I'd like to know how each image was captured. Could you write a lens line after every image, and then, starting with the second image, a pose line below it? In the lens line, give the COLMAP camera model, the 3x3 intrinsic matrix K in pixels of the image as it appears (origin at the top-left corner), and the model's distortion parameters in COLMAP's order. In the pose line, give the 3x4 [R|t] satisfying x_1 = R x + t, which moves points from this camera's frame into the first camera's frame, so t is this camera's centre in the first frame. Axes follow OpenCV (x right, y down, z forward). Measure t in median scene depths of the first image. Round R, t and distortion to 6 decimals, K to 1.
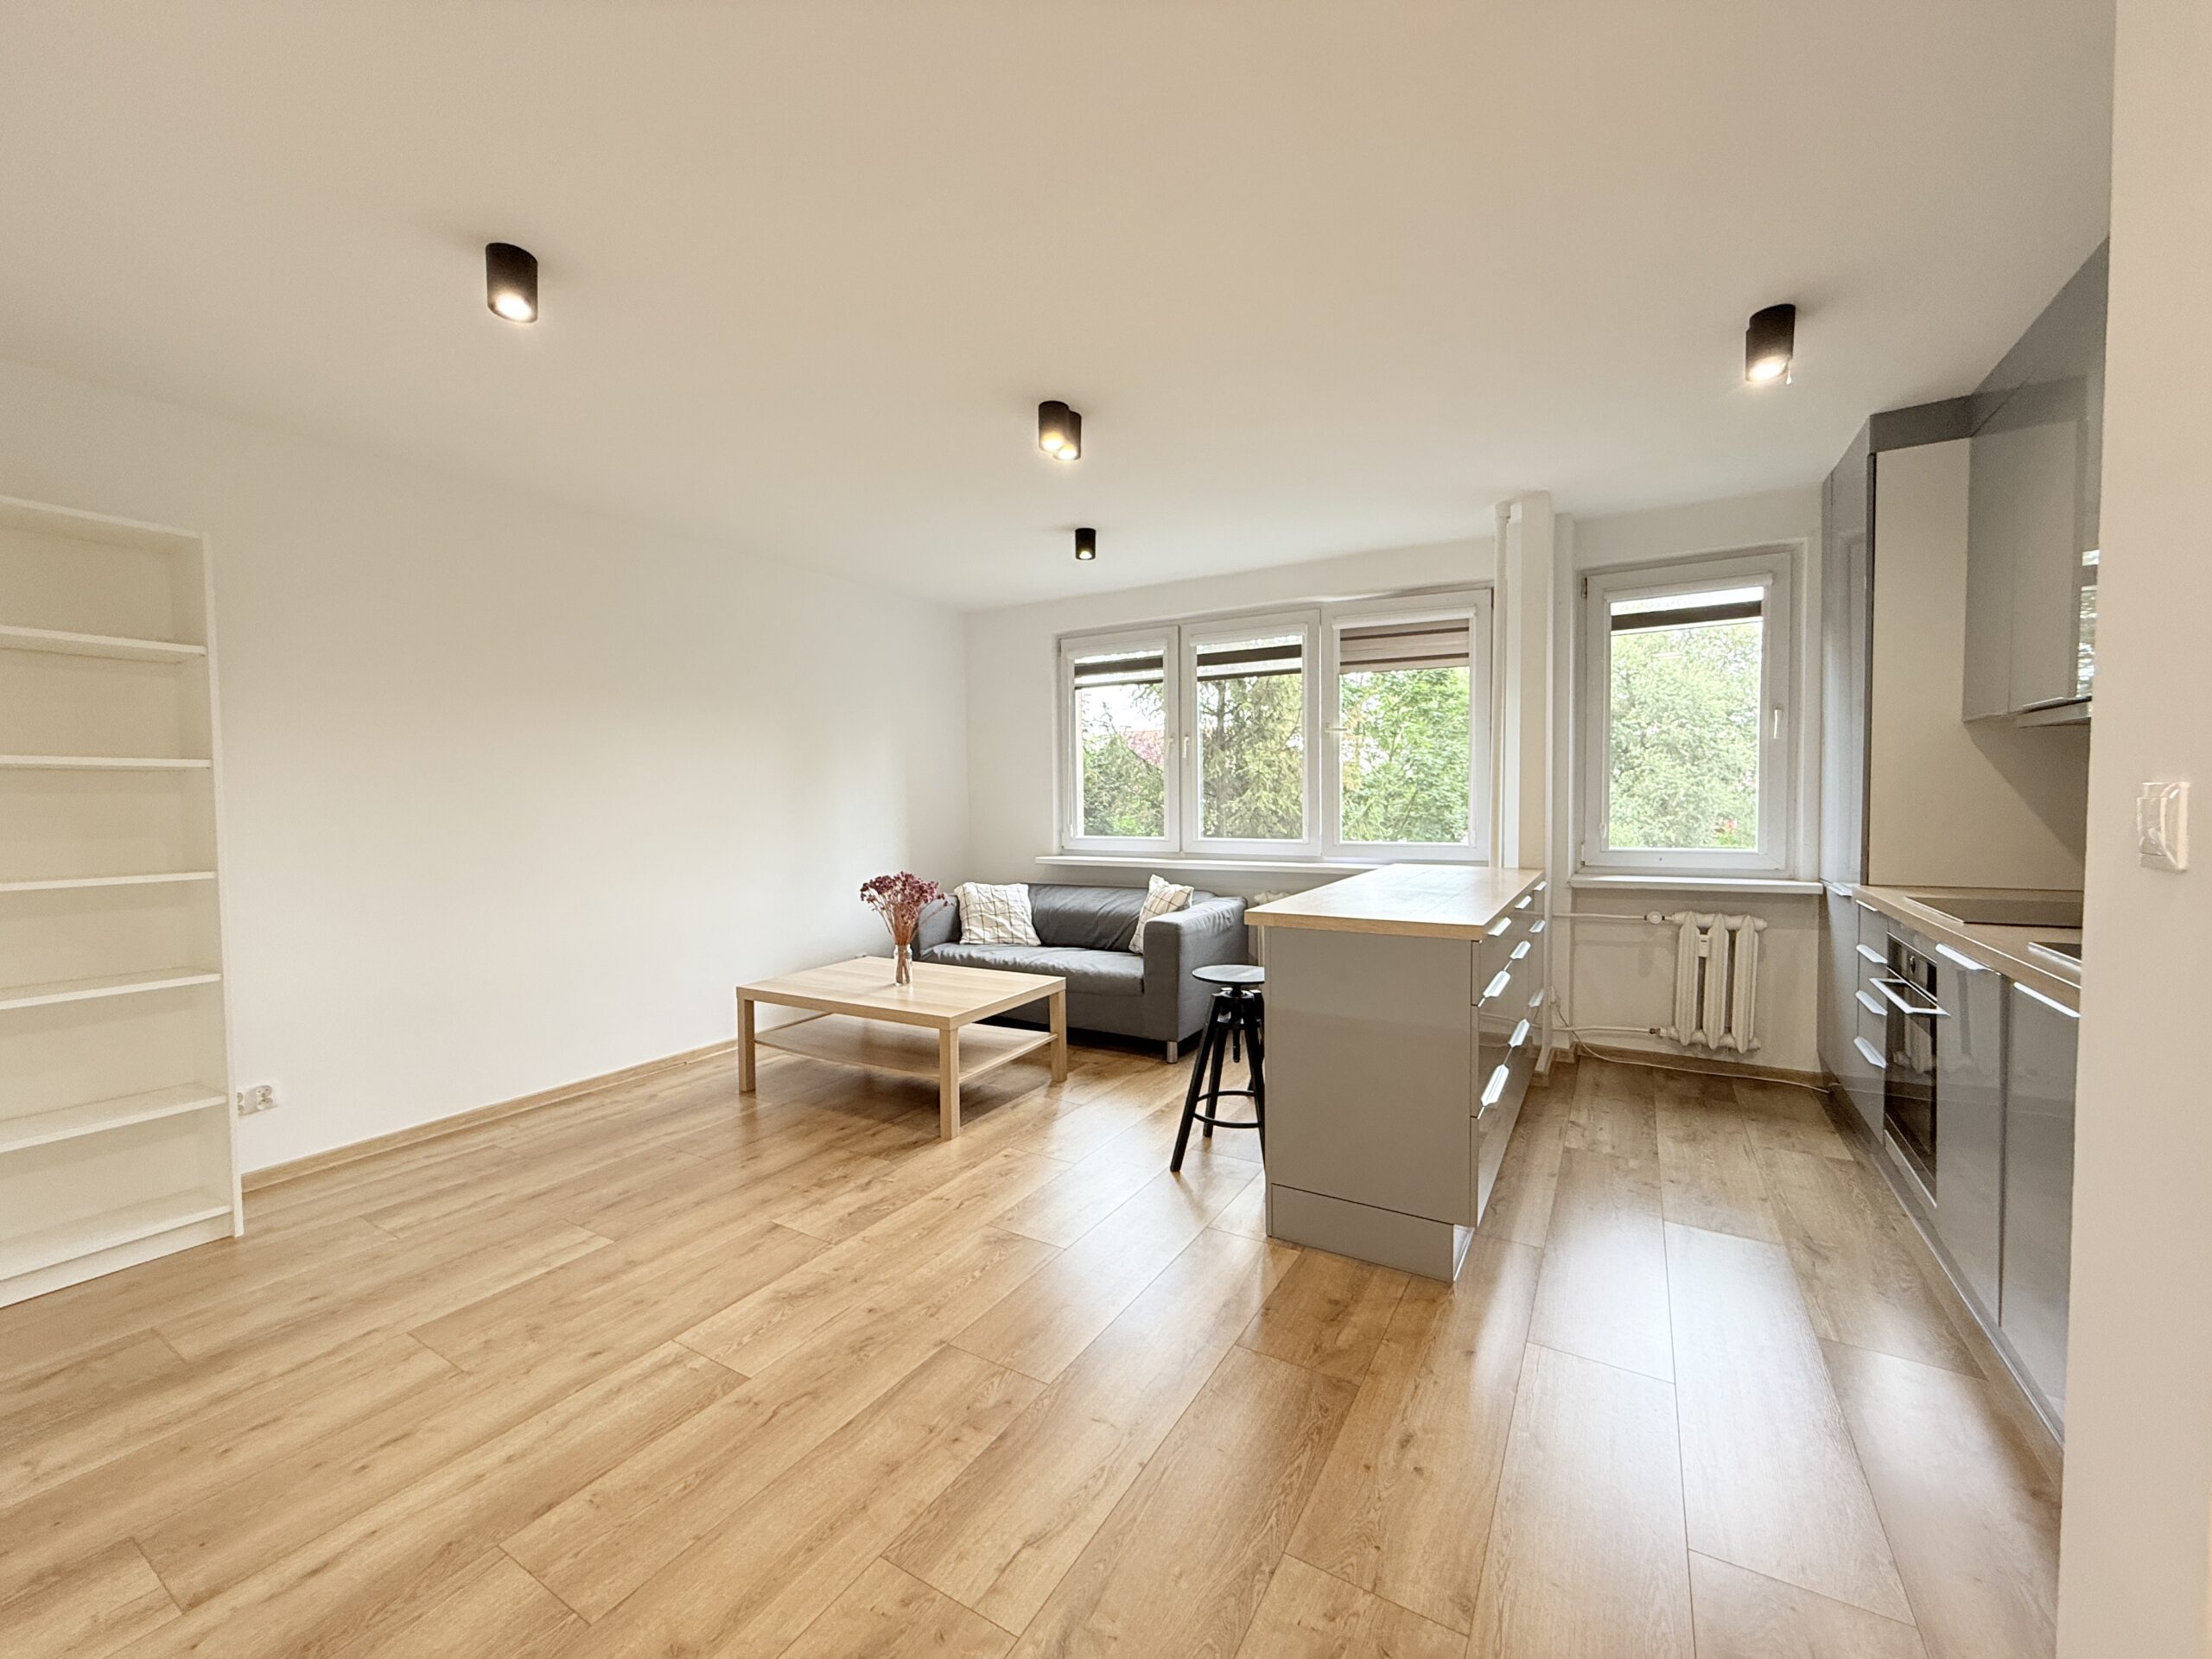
lens RADIAL K [[878.7, 0, 1100.7], [0, 878.7, 833.8], [0, 0, 1]] dist [-0.001755, 0.000532]
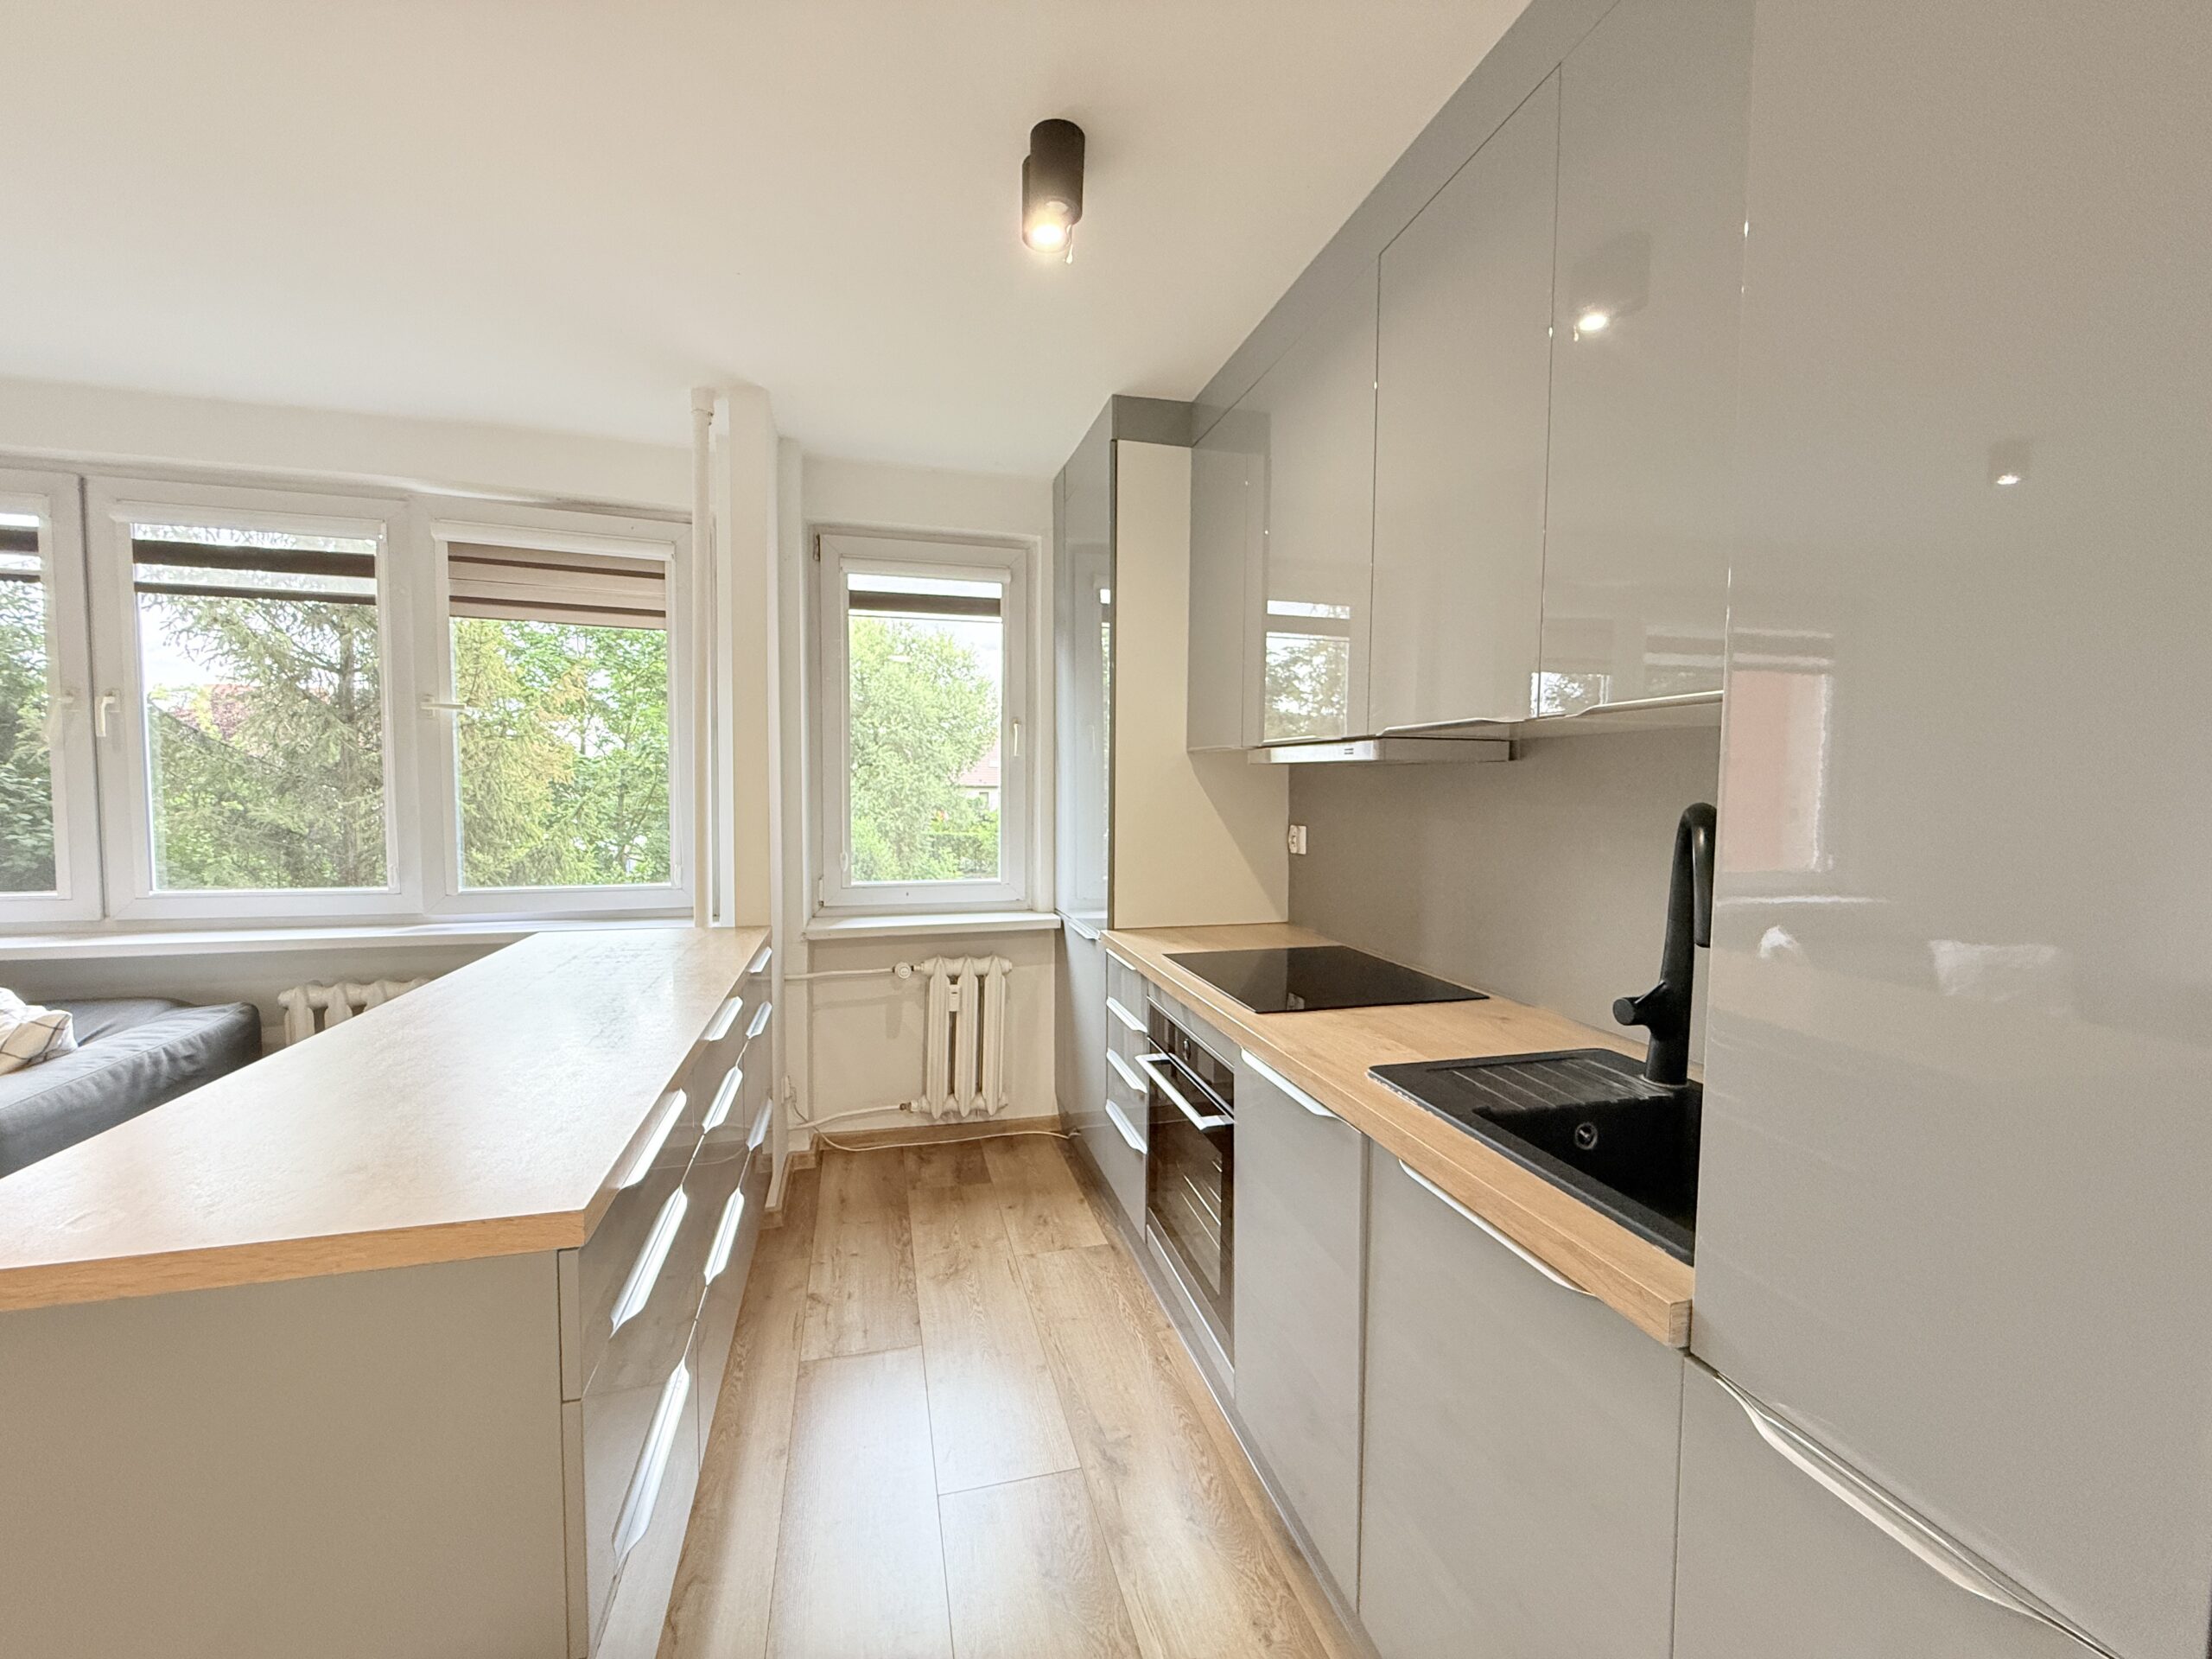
lens RADIAL K [[877.8, 0, 1098.5], [0, 877.8, 833.9], [0, 0, 1]] dist [-0.002290, 0.000072]
pose [[0.696145, -0.022469, 0.717550, 0.177971], [0.012760, 0.999739, 0.018926, -0.043429], [-0.717788, -0.004019, 0.696250, 0.307627]]
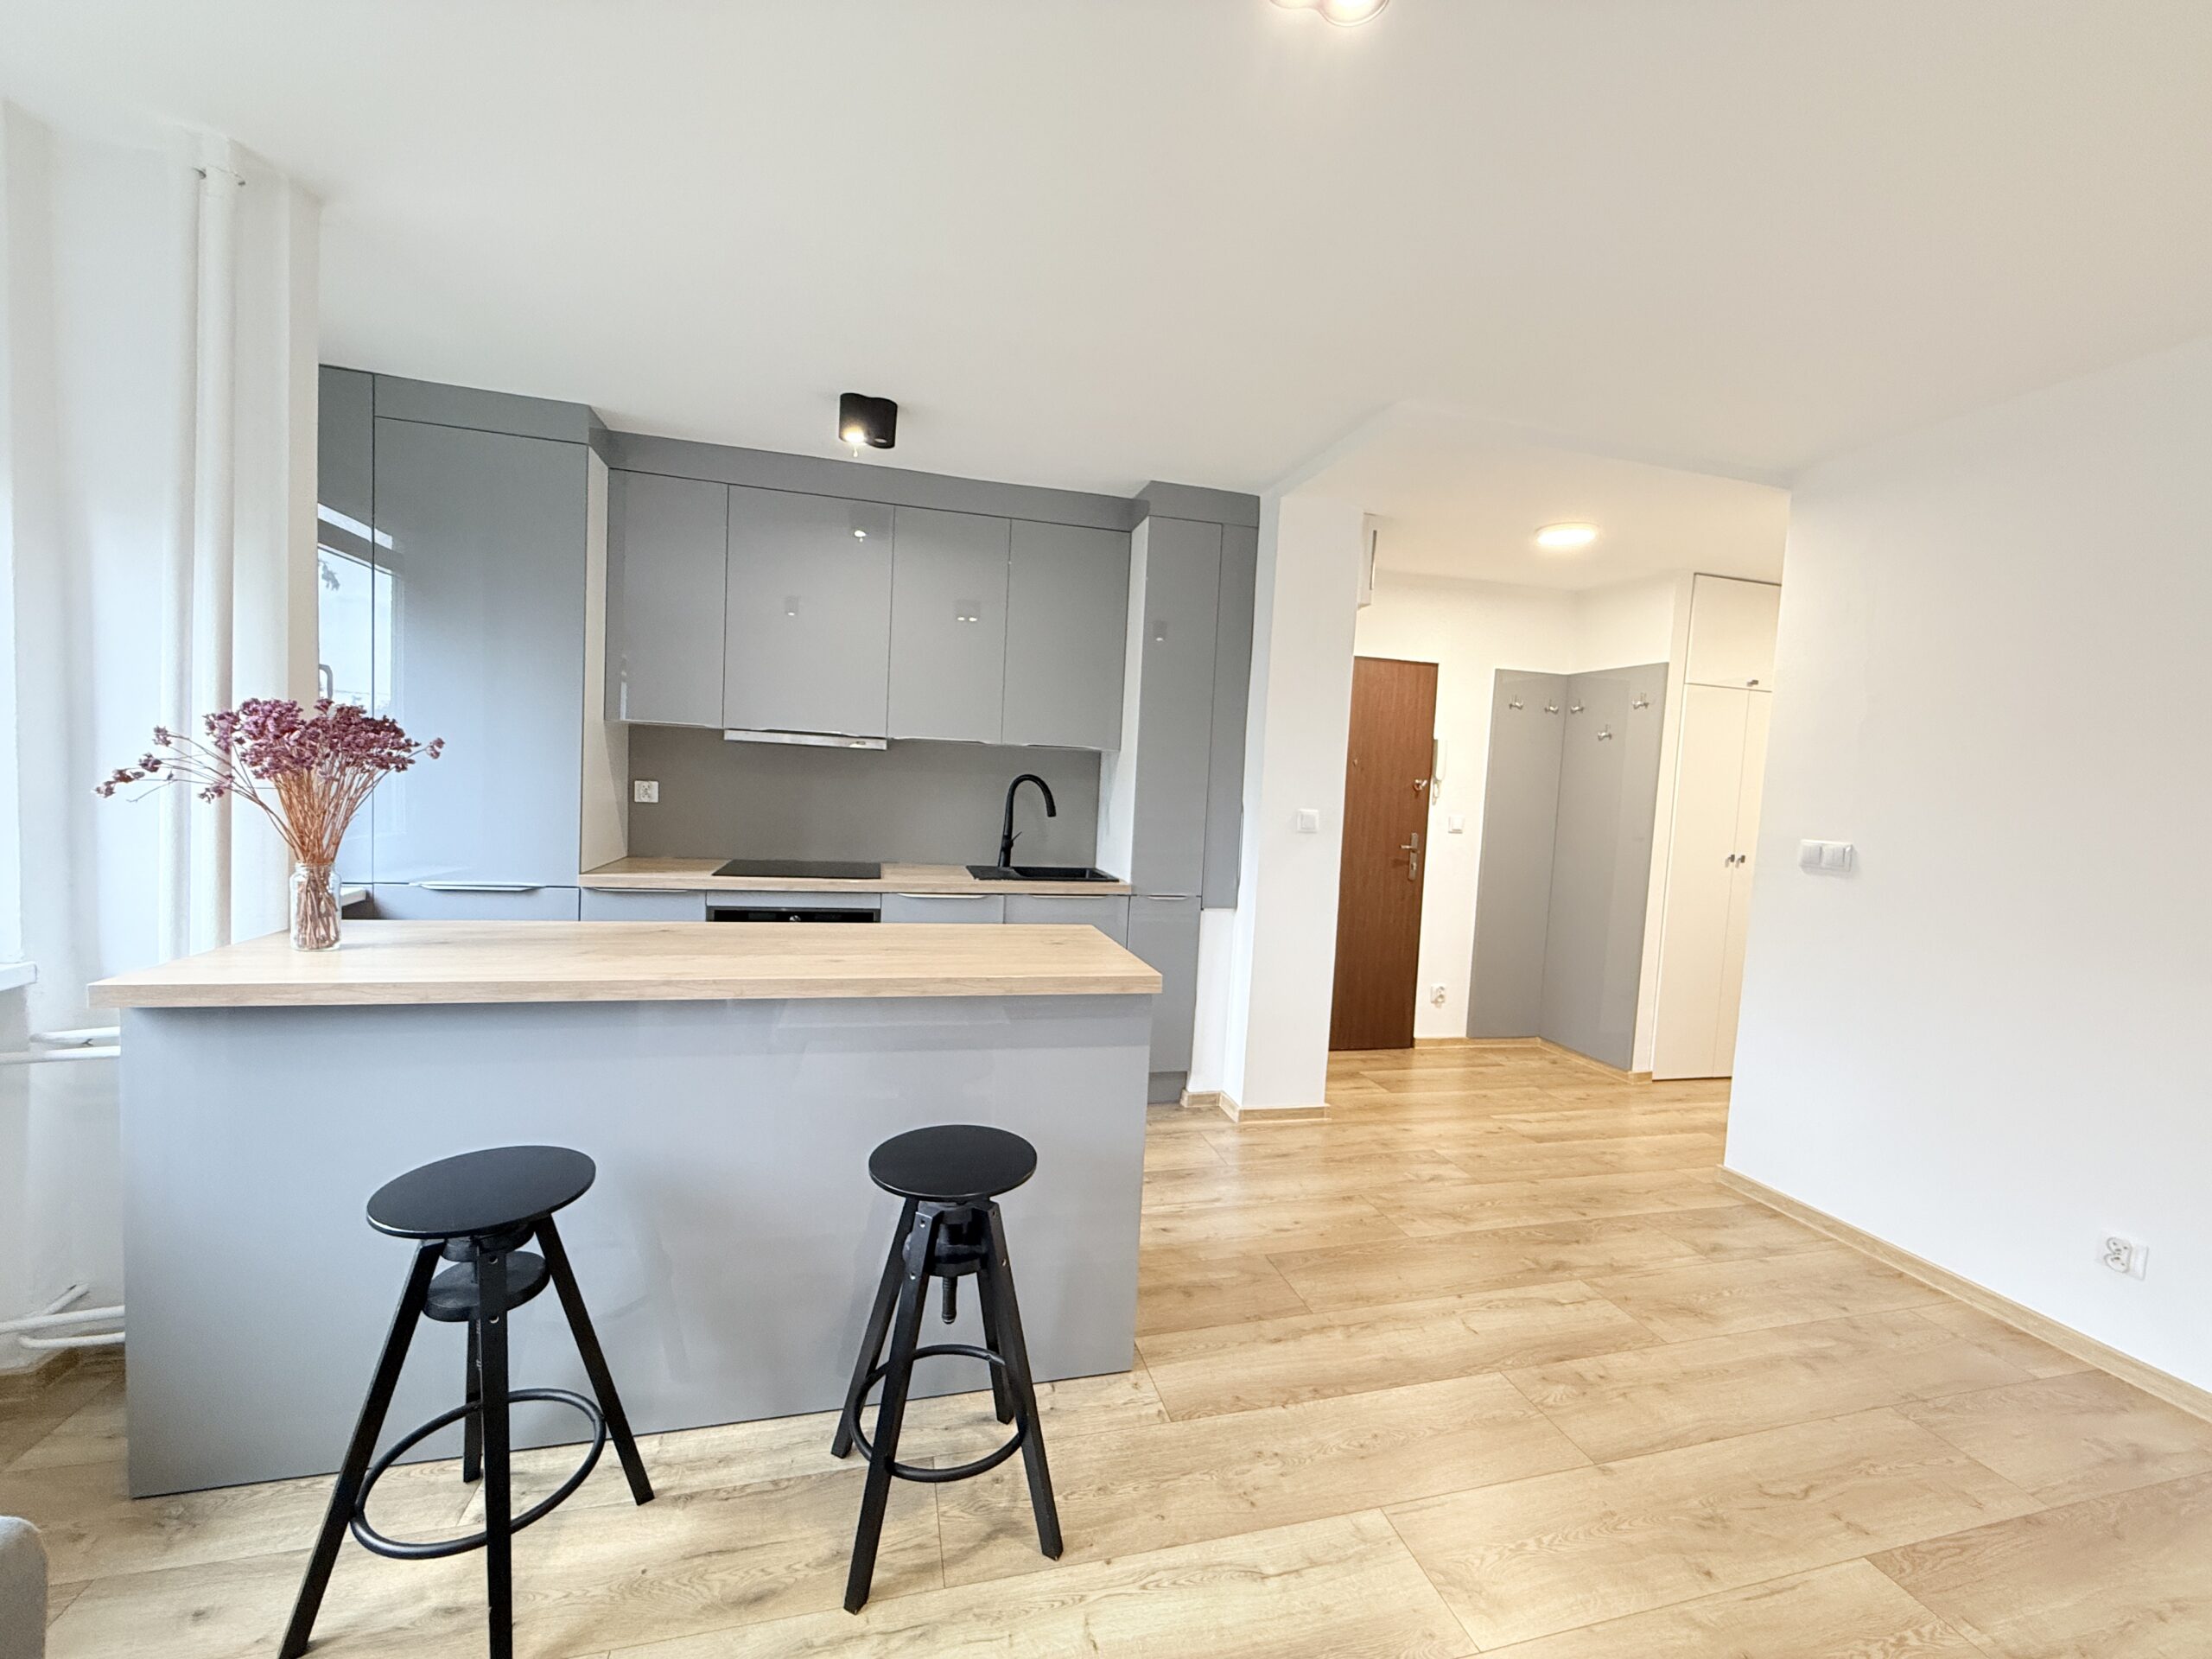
lens RADIAL K [[878.7, 0, 1100.7], [0, 878.7, 833.8], [0, 0, 1]] dist [-0.001755, 0.000532]
pose [[-0.716643, -0.065822, 0.694328, -0.204170], [-0.012043, 0.996556, 0.082043, -0.061455], [-0.697337, 0.050434, -0.714967, 1.023474]]
